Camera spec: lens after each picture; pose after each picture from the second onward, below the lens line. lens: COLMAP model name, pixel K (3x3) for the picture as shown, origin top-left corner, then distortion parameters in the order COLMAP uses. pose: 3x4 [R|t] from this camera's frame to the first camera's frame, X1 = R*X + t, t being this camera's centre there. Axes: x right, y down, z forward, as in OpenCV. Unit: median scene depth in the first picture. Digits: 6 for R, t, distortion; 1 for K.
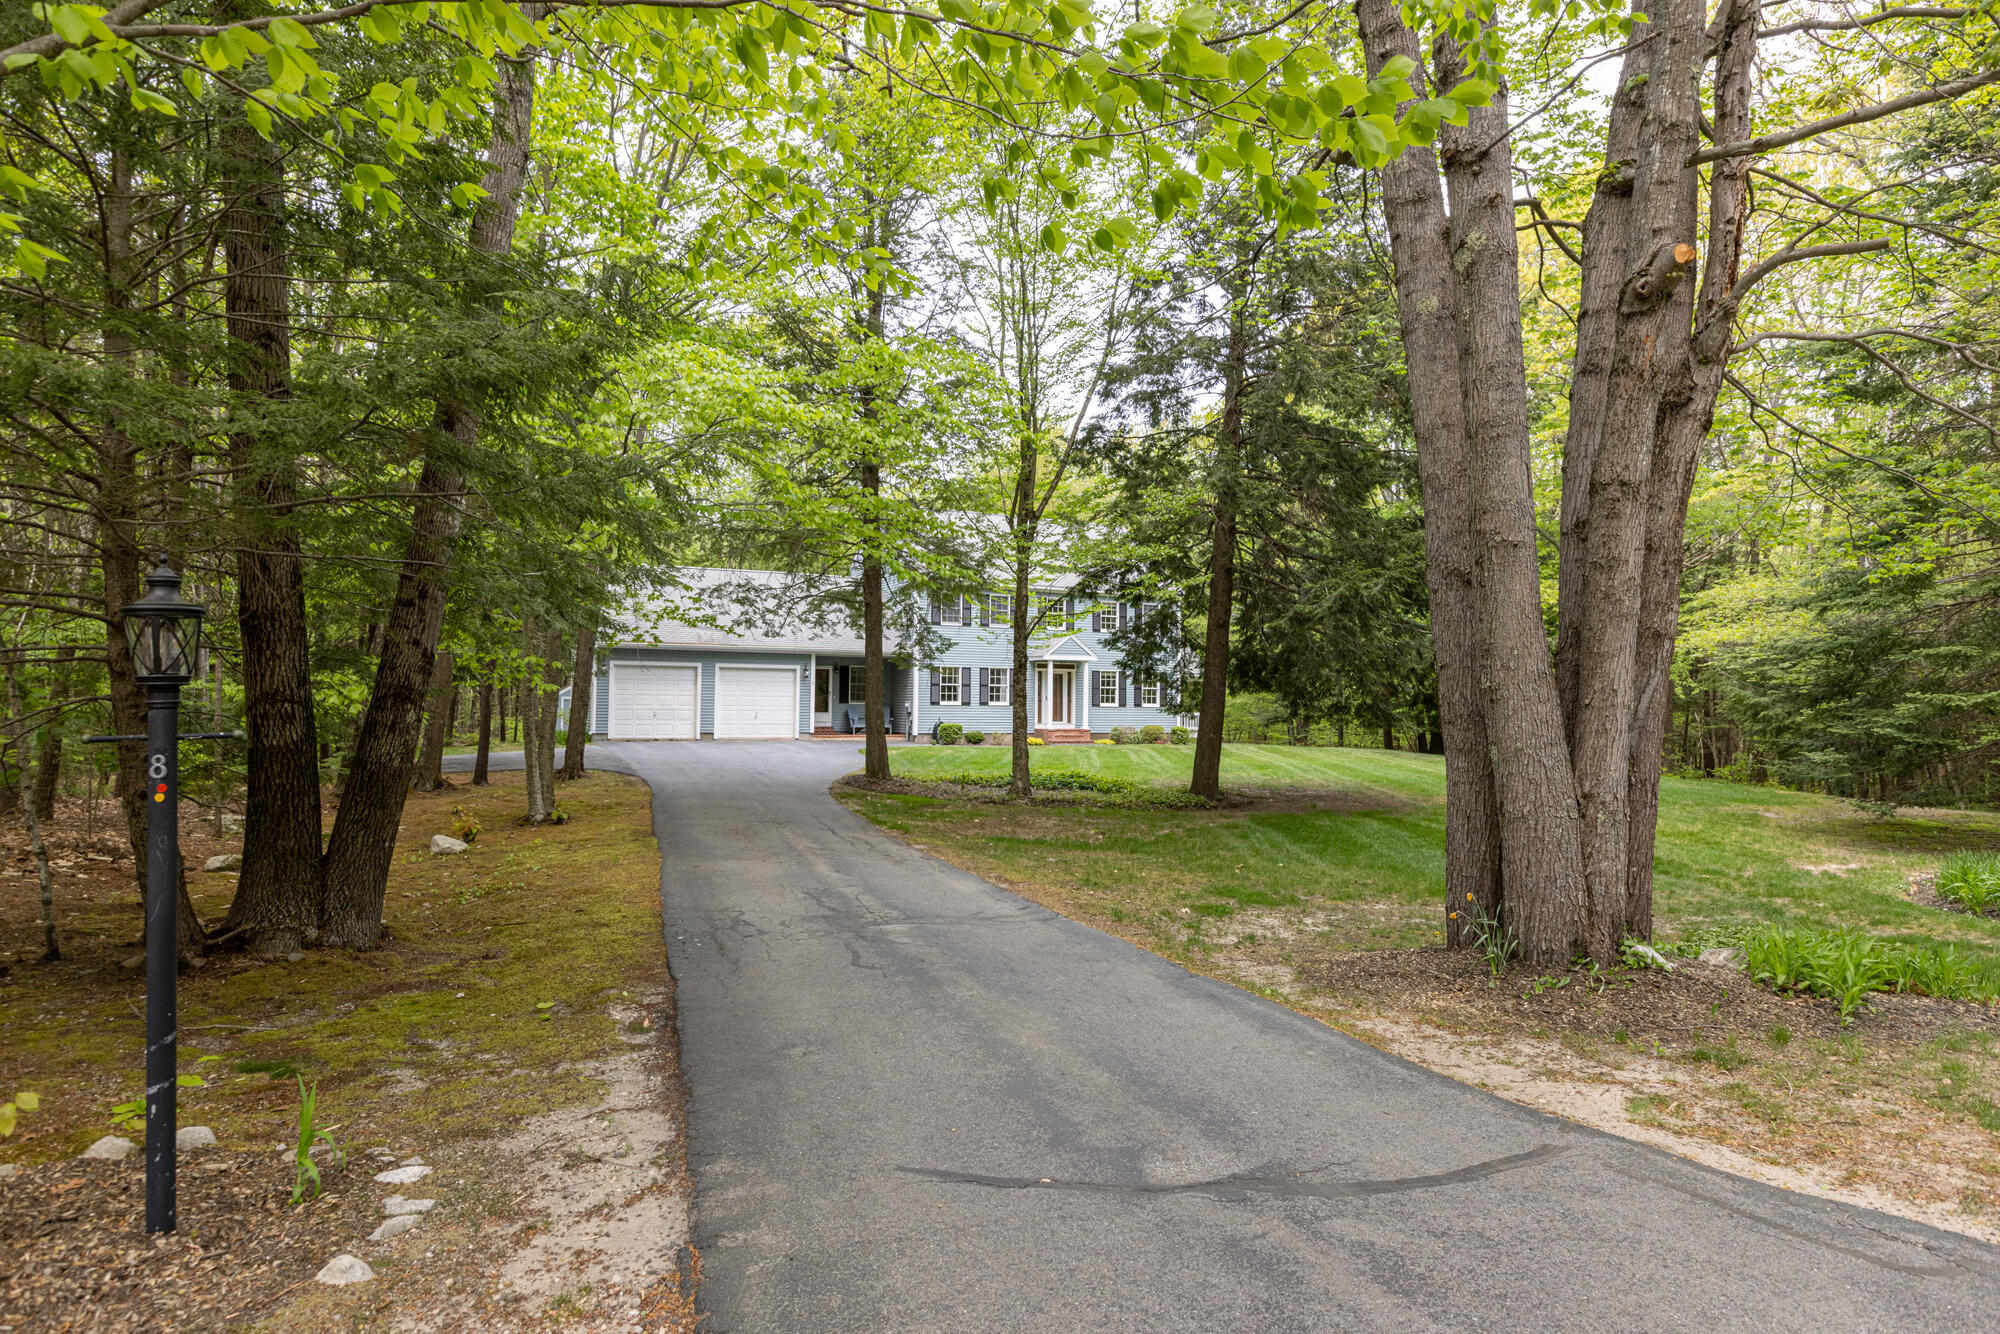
lens RADIAL K [[1100.3, 0, 995.4], [0, 1100.3, 657.5], [0, 0, 1]] dist [-0.001168, 0.000025]
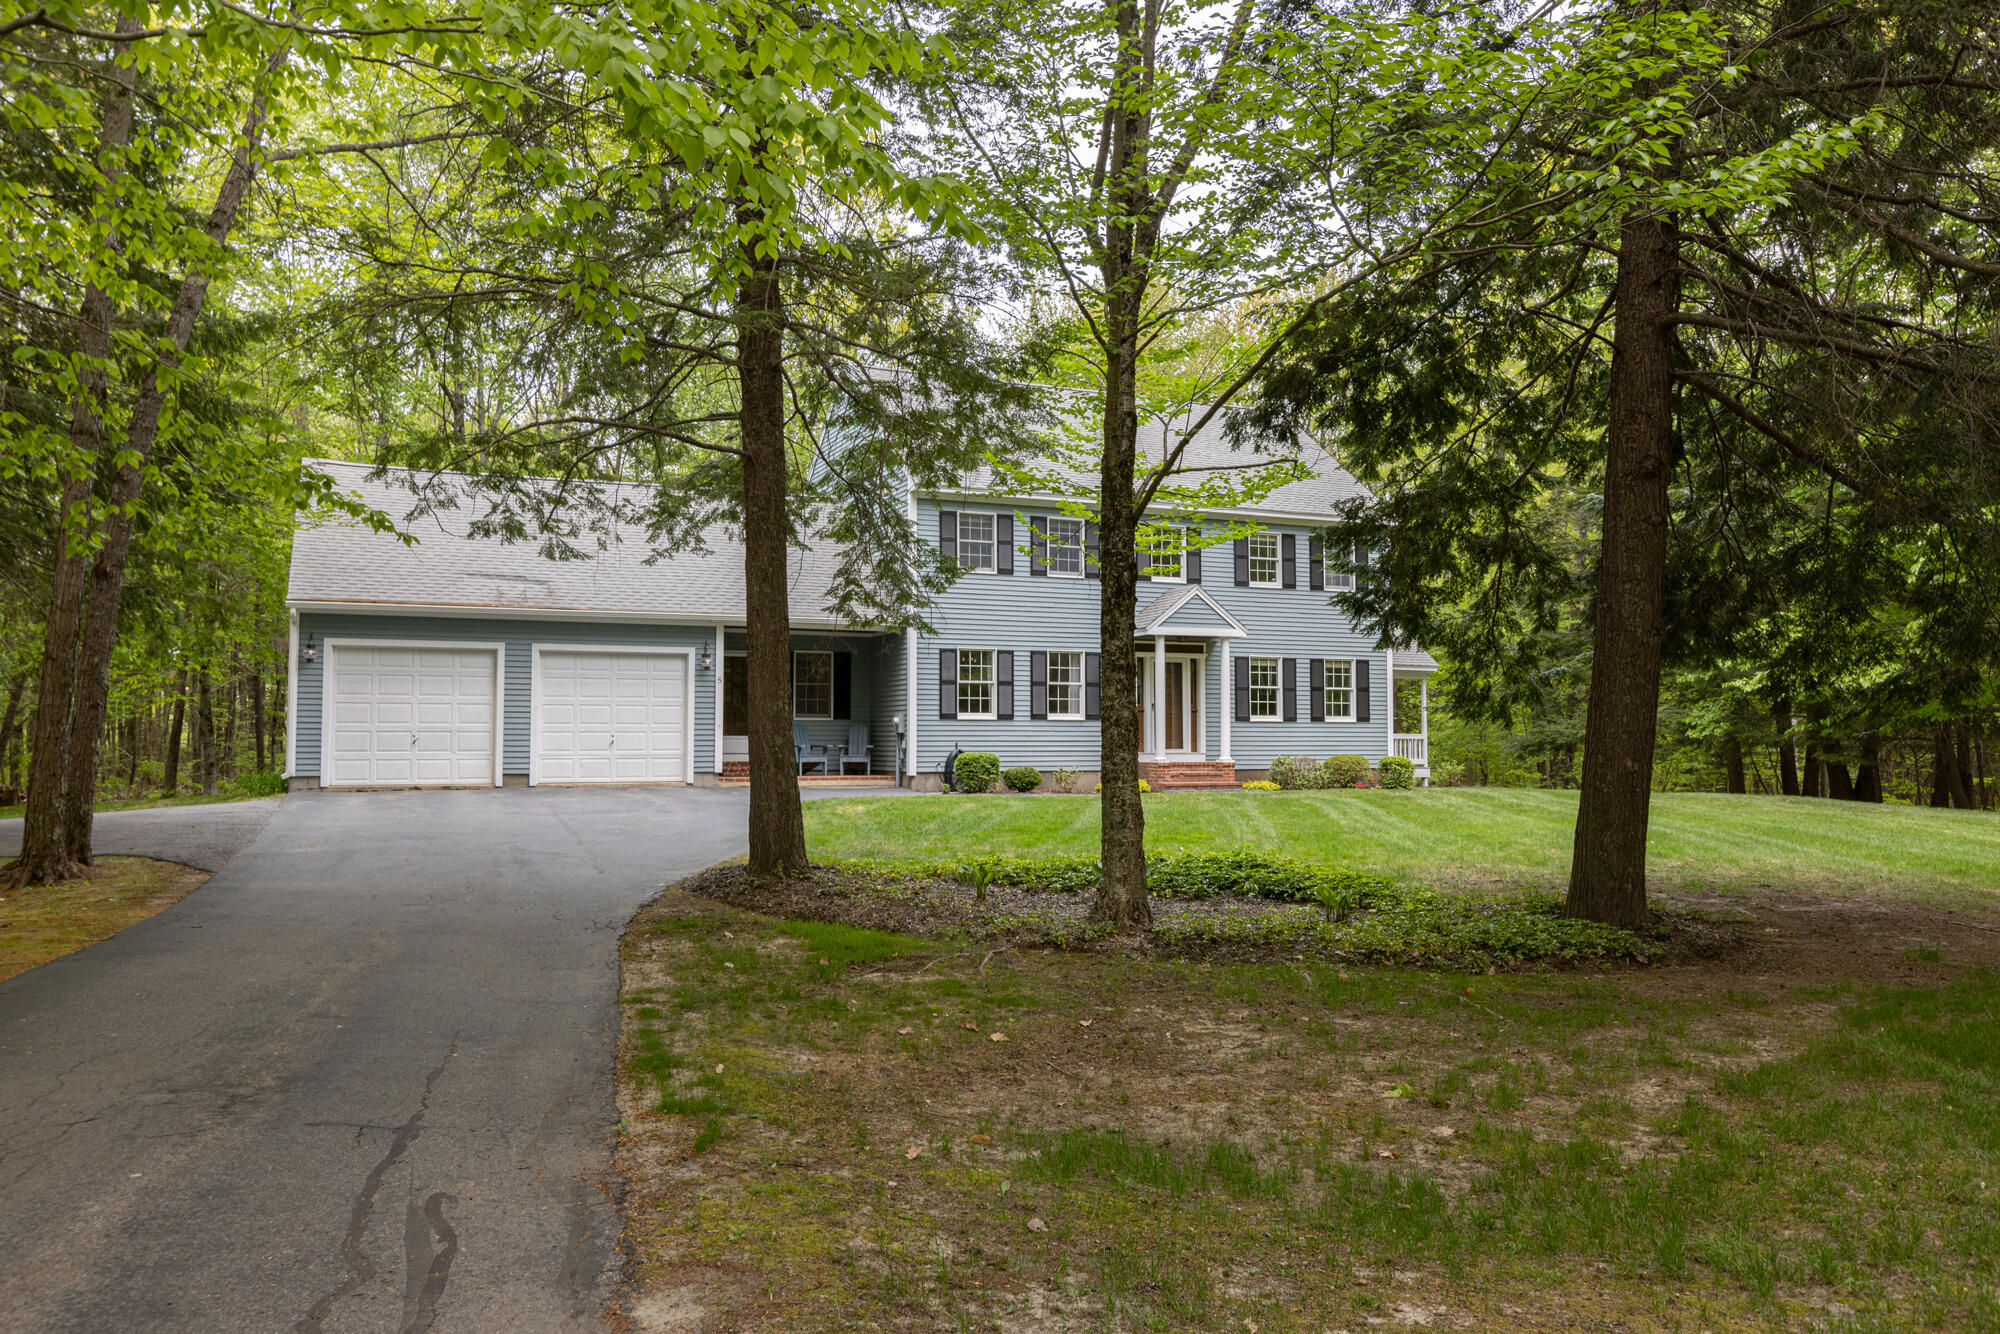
lens RADIAL K [[1425.8, 0, 985.8], [0, 1425.8, 668.0], [0, 0, 1]] dist [0.009154, 0.000151]
pose [[0.998518, -0.012588, -0.052948, 0.001116], [0.012175, 0.999893, -0.008114, 0.024141], [0.053044, 0.007457, 0.998564, 0.307560]]
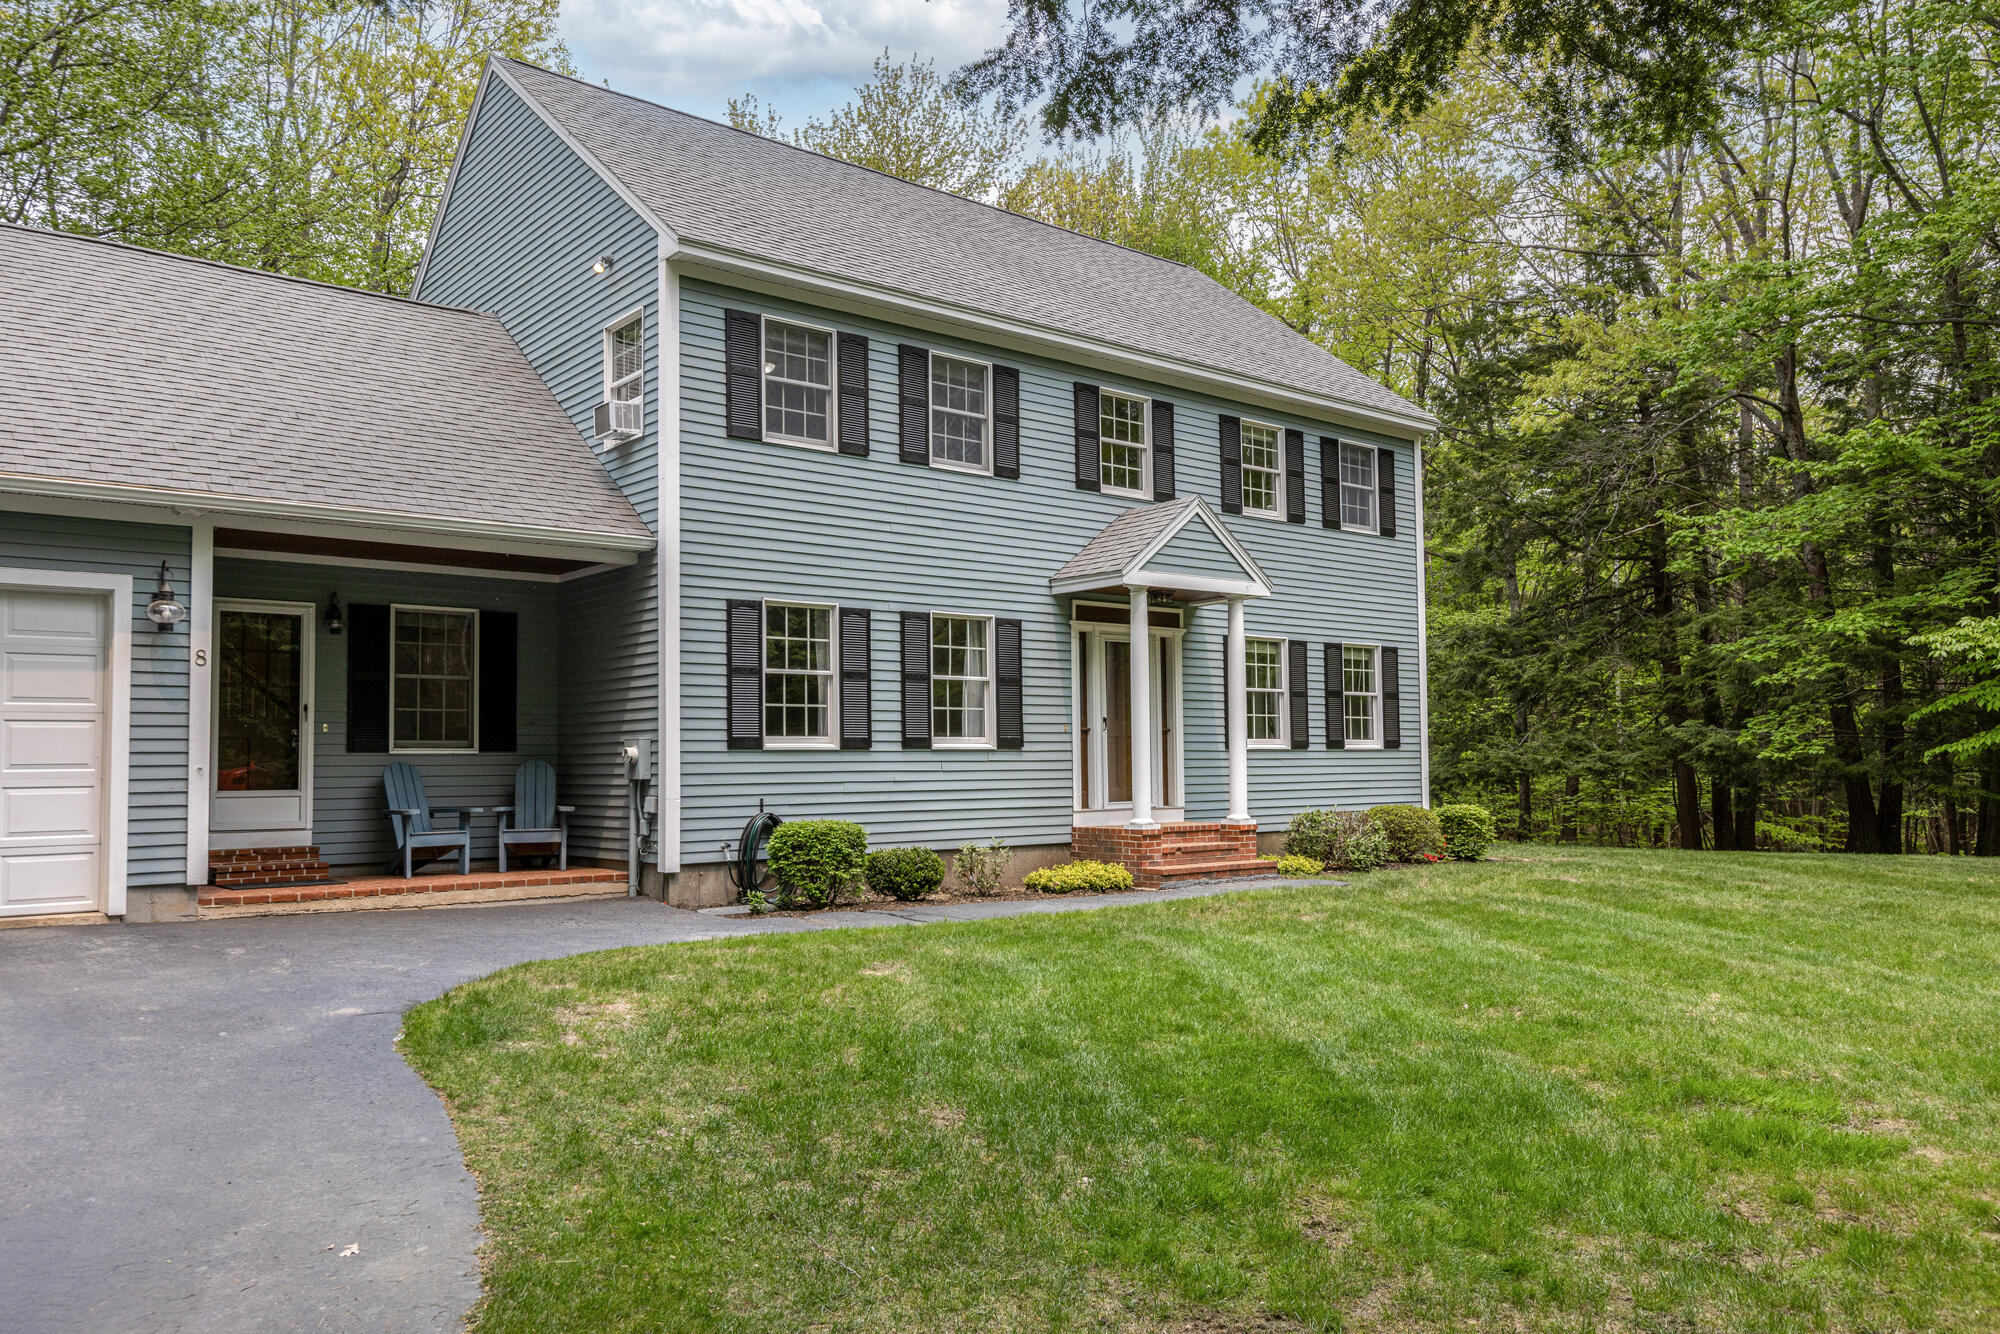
lens RADIAL K [[1465.2, 0, 1006.5], [0, 1465.2, 682.5], [0, 0, 1]] dist [0.012087, 0.000921]
pose [[0.972659, -0.005926, 0.232162, -0.076597], [0.008621, 0.999907, -0.010594, 0.032227], [-0.232078, 0.012306, 0.972619, 0.669616]]
